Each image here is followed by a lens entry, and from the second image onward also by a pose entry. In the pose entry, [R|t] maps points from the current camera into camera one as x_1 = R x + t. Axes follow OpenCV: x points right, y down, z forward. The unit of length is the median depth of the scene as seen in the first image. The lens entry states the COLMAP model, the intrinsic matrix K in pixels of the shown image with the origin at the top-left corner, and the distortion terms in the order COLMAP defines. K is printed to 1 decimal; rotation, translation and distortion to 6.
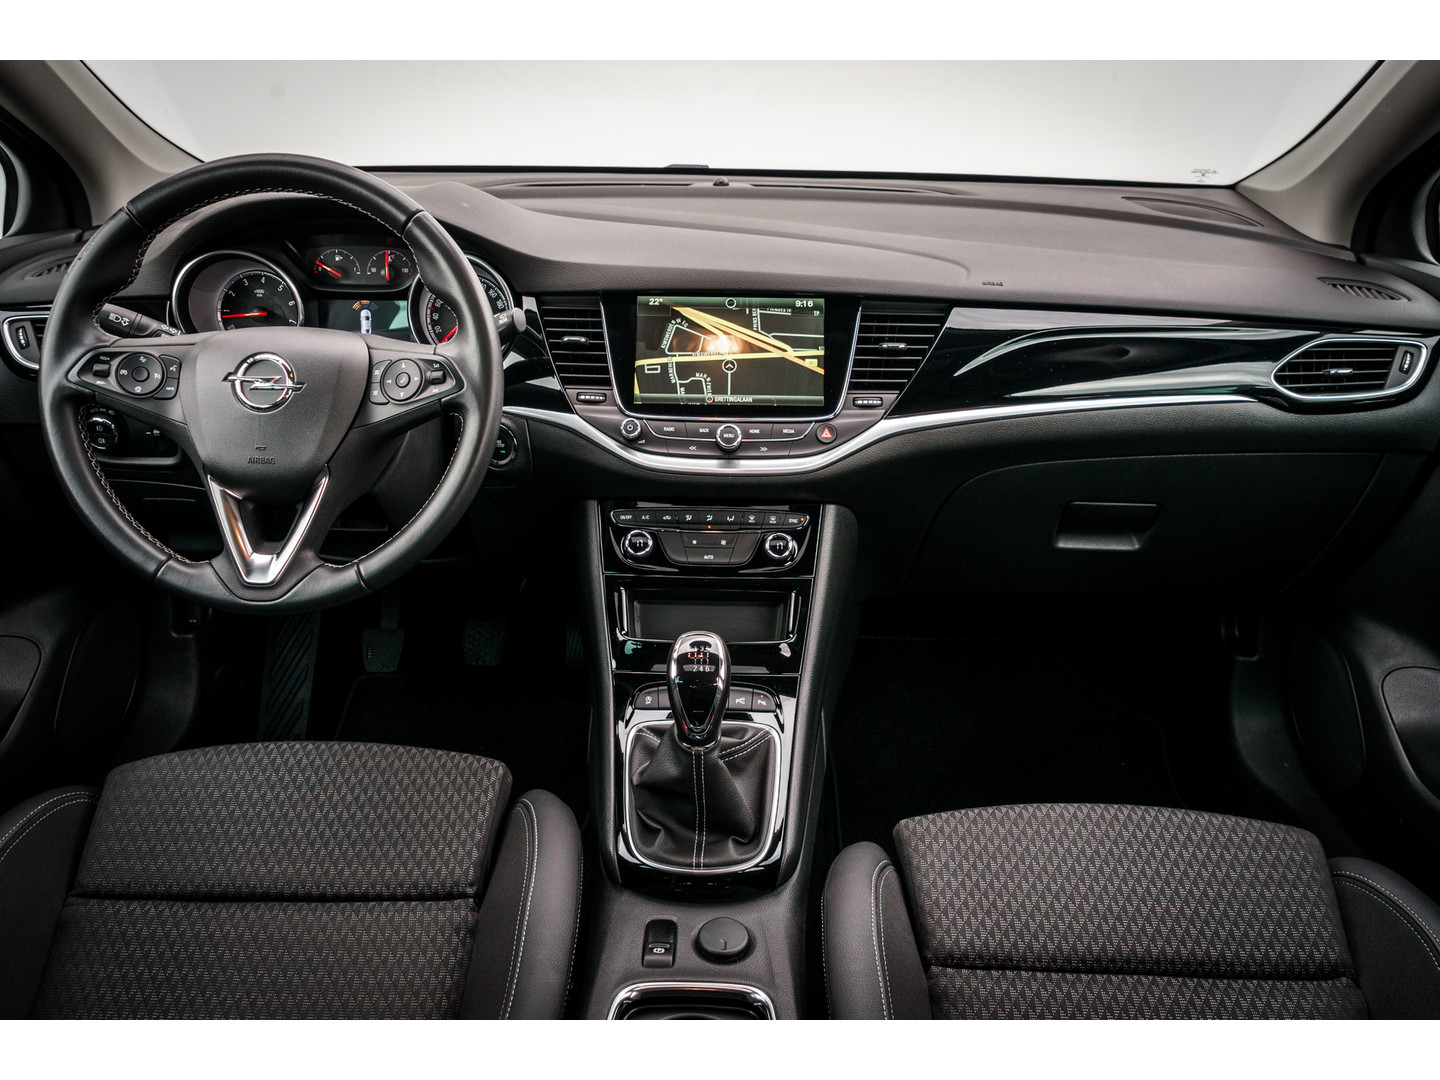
lens RADIAL K [[1191.6, 0, 720.0], [0, 1191.6, 540.0], [0, 0, 1]] dist [-0.002545, -0.000160]
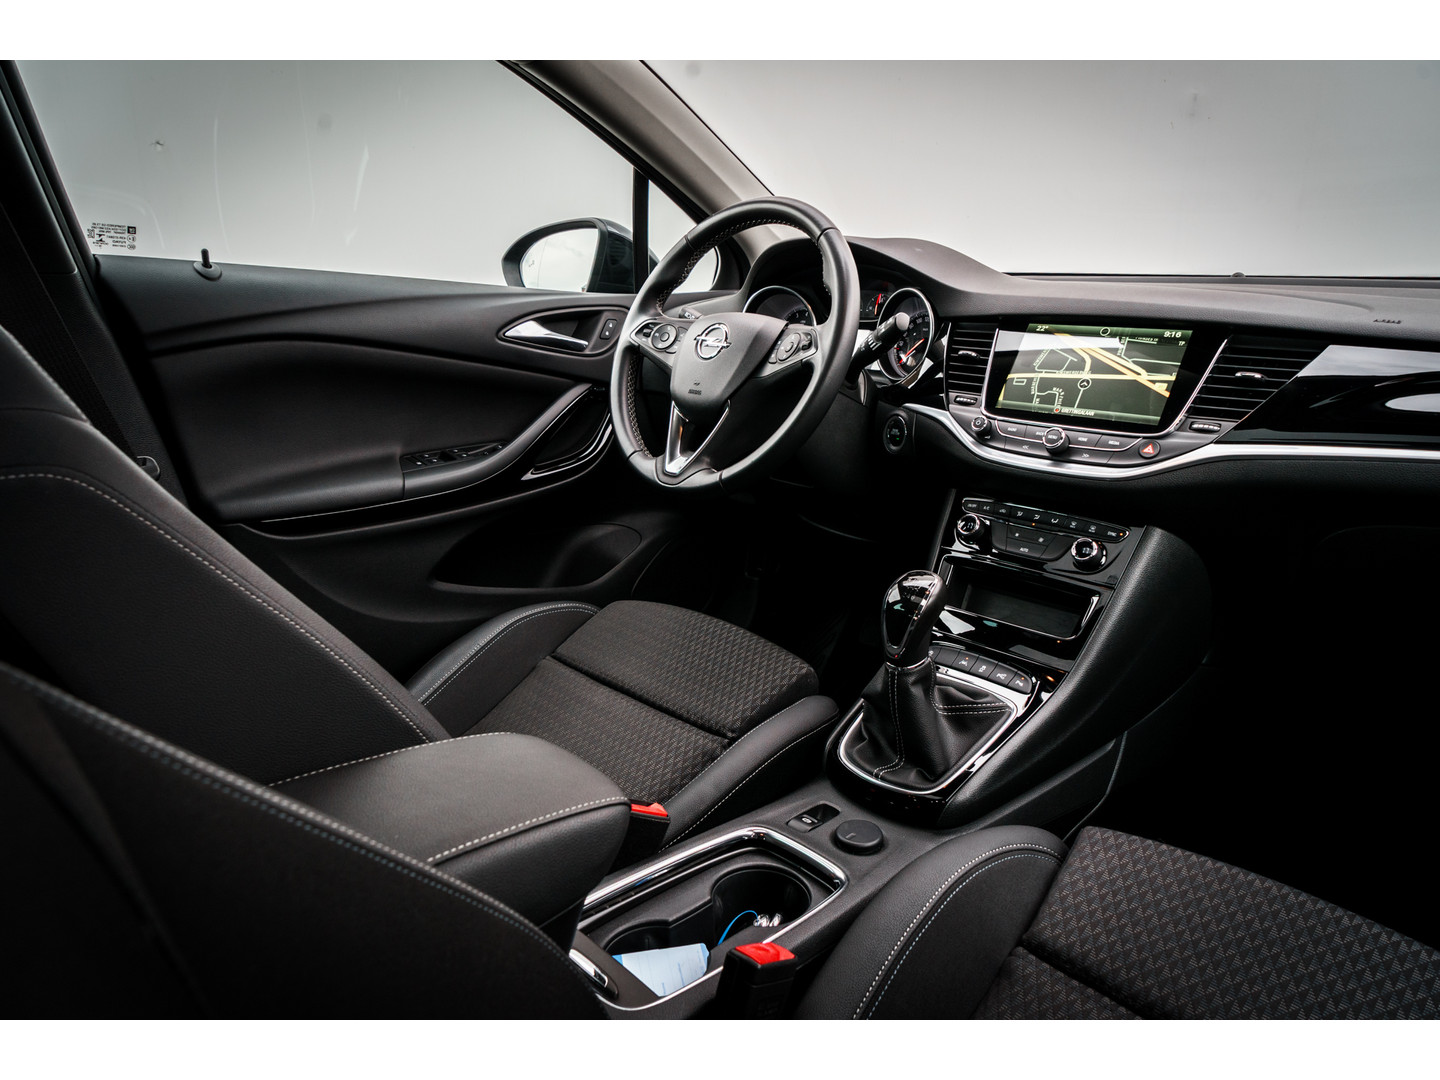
lens RADIAL K [[969.8, 0, 720.0], [0, 969.8, 540.0], [0, 0, 1]] dist [-0.025849, -0.000497]
pose [[0.694979, 0.178597, -0.696497, 0.423933], [-0.287771, 0.956787, -0.041803, 0.126396], [0.658933, 0.229483, 0.716341, 0.177902]]
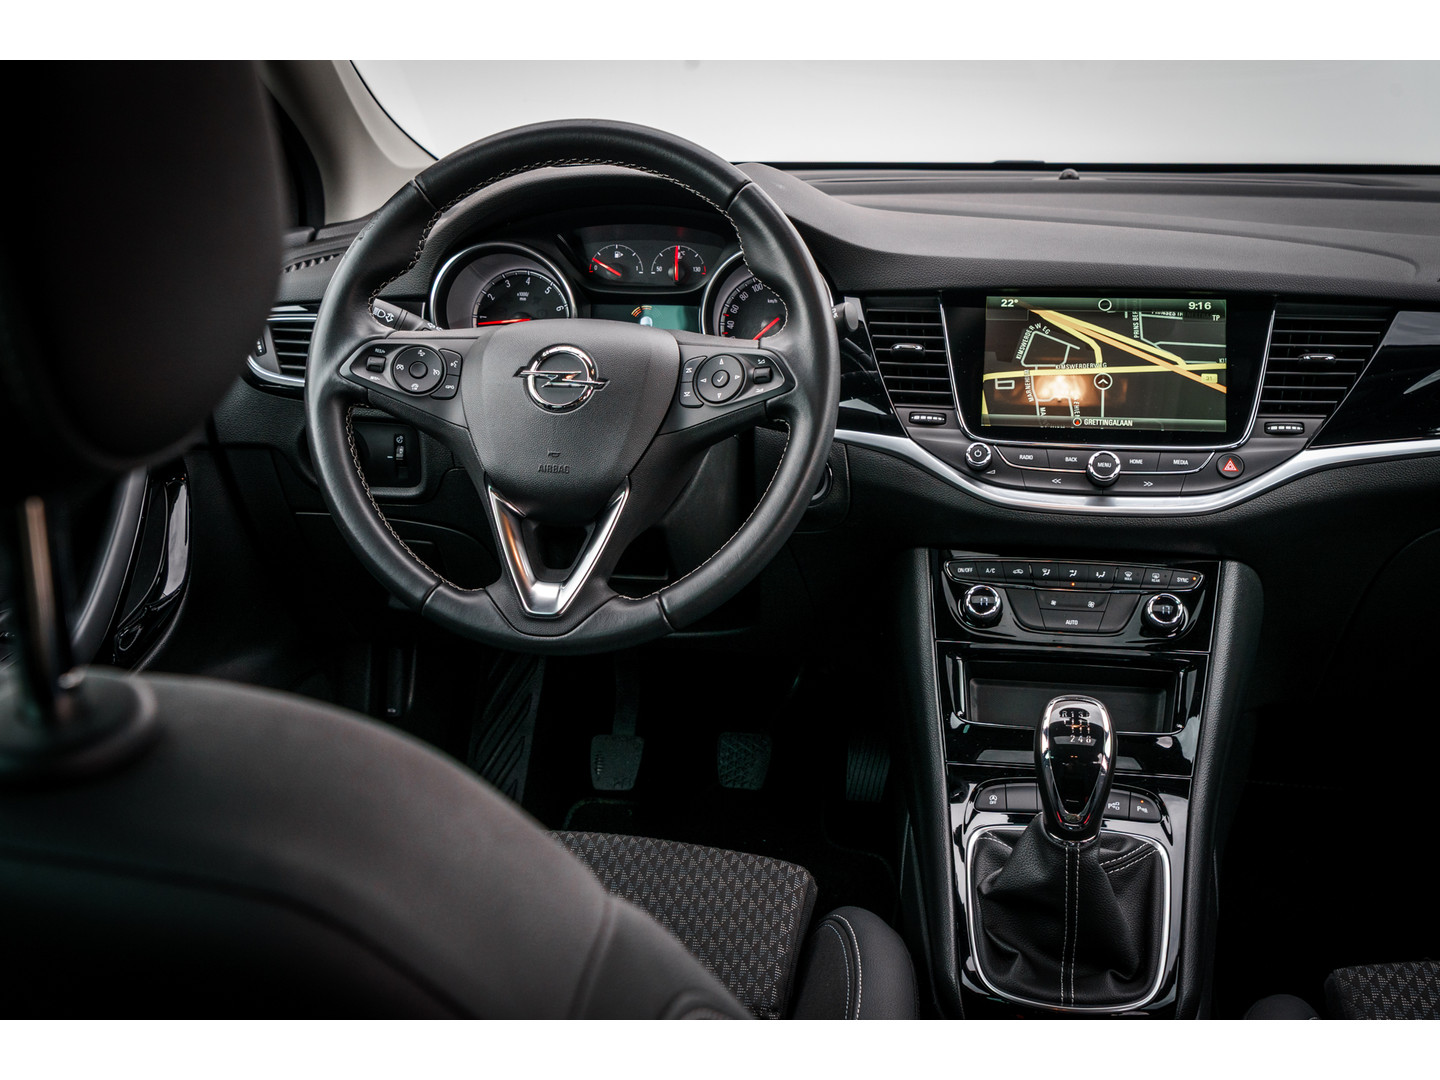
lens RADIAL K [[1680.4, 0, 720.0], [0, 1680.4, 540.0], [0, 0, 1]] dist [-0.005747, 0.052321]
pose [[0.988952, 0.022189, -0.146565, -0.079024], [-0.038994, 0.992852, -0.112802, 0.096134], [0.143014, 0.117271, 0.982748, -0.126006]]
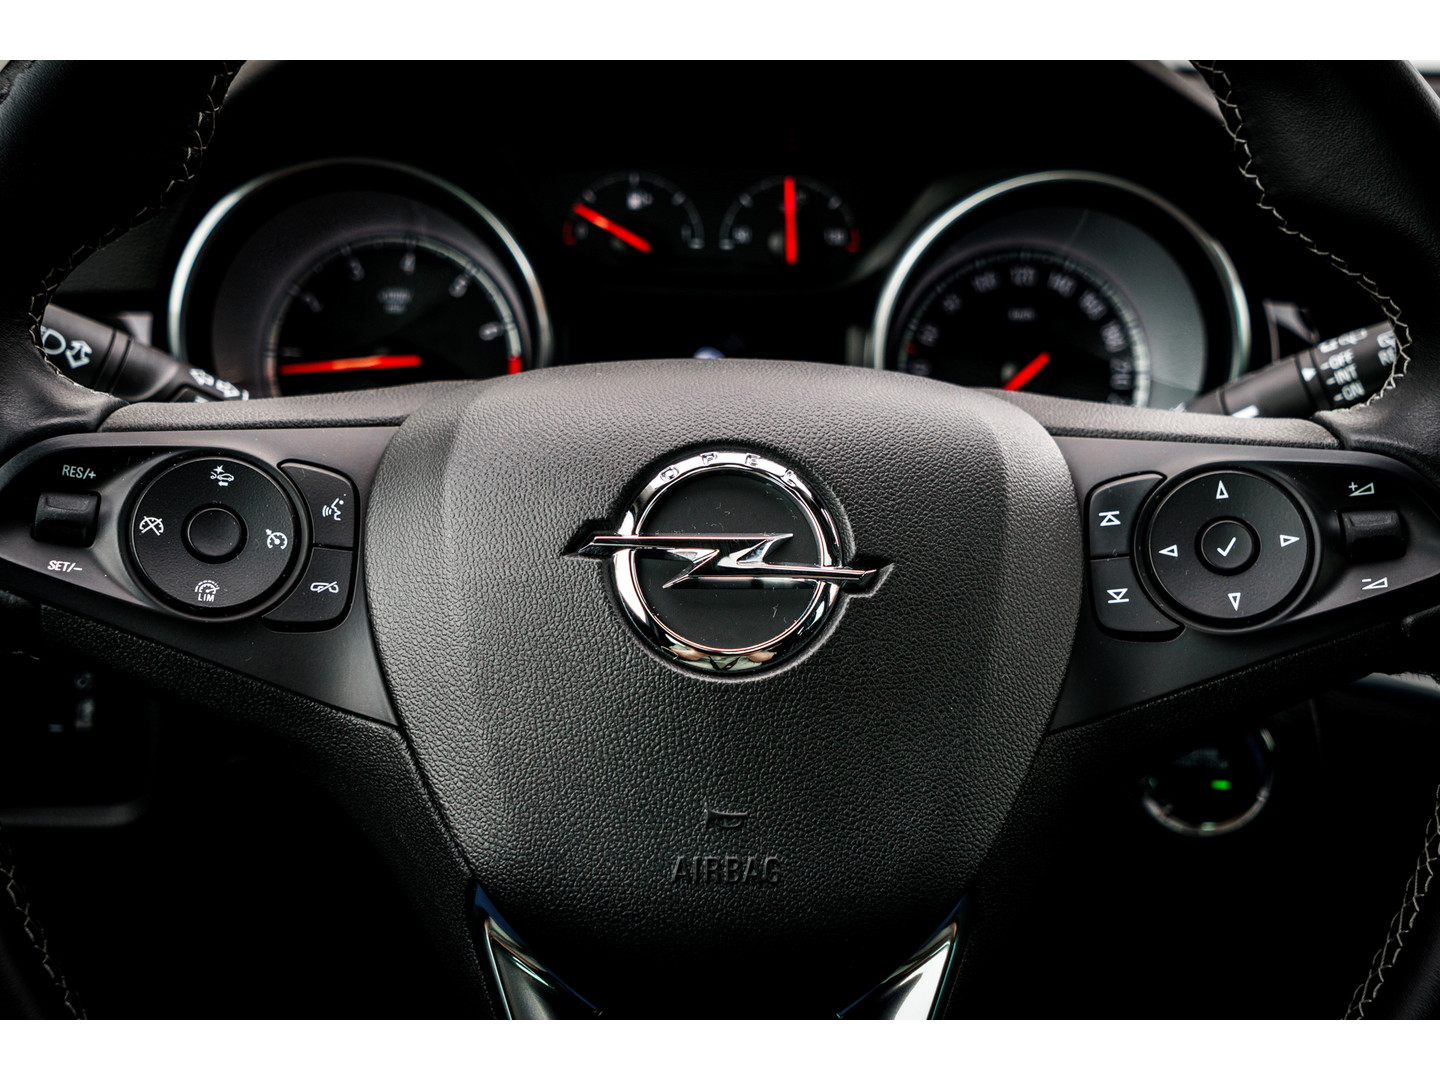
lens RADIAL K [[1955.7, 0, 854.0], [0, 1955.7, 540.4], [0, 0, 1]] dist [-0.022348, -0.076937]
pose [[0.993996, -0.009647, 0.108994, -0.342461], [0.025624, 0.988929, -0.146157, -0.062662], [-0.106378, 0.148072, 0.983239, 0.493964]]
